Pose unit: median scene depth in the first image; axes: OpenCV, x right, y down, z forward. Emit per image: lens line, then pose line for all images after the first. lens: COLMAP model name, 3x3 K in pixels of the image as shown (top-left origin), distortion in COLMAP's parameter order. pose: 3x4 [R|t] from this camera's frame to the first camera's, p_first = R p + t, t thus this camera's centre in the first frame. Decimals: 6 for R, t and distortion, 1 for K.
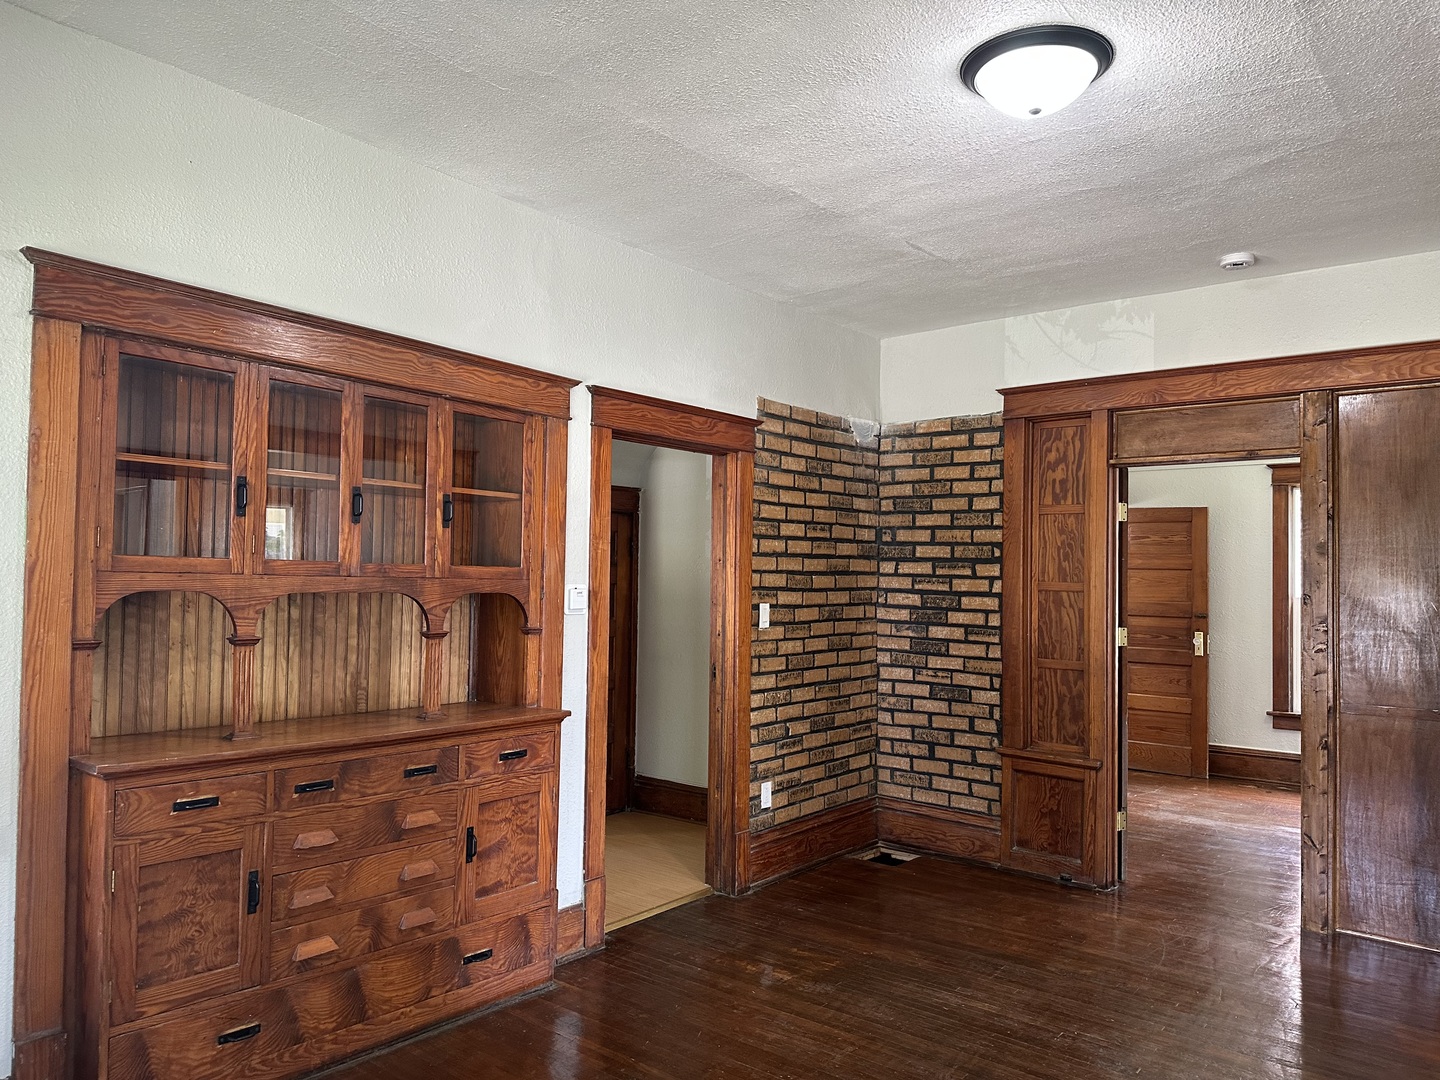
lens RADIAL K [[1003.4, 0, 716.4], [0, 1003.4, 545.9], [0, 0, 1]] dist [0.156009, -0.282307]
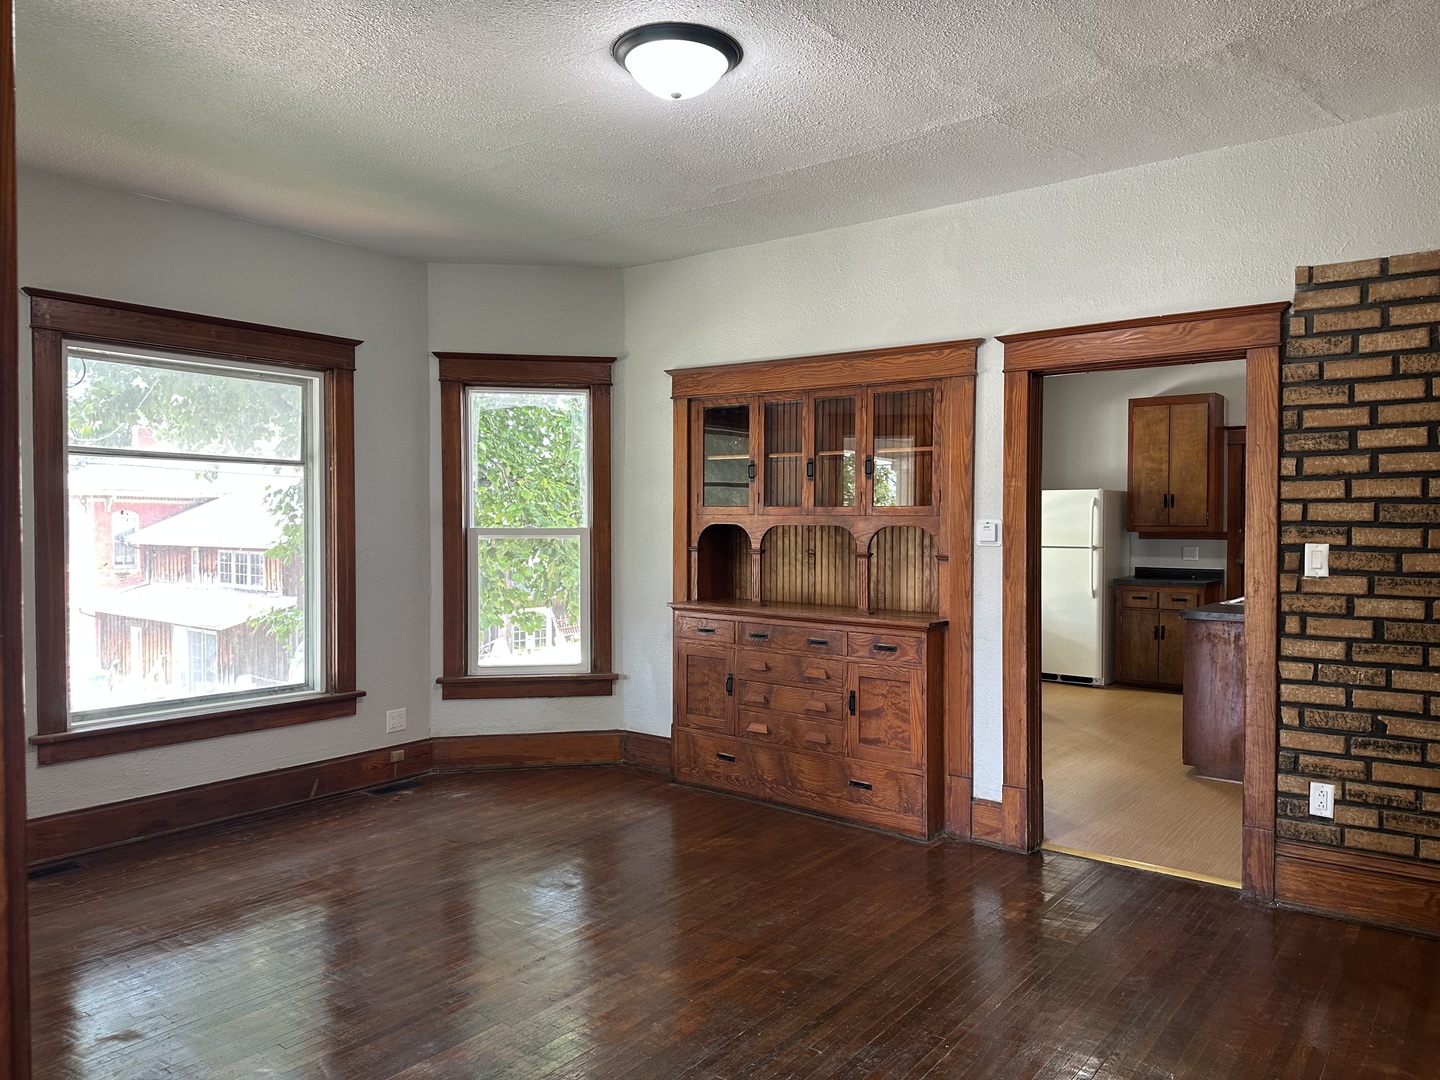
lens RADIAL K [[1003.4, 0, 716.4], [0, 1003.4, 545.9], [0, 0, 1]] dist [0.156009, -0.282307]
pose [[0.010806, 0.009719, -0.999894, 0.805354], [0.030470, 0.999485, 0.010044, 0.038461], [0.999477, -0.030576, 0.010504, 0.559562]]
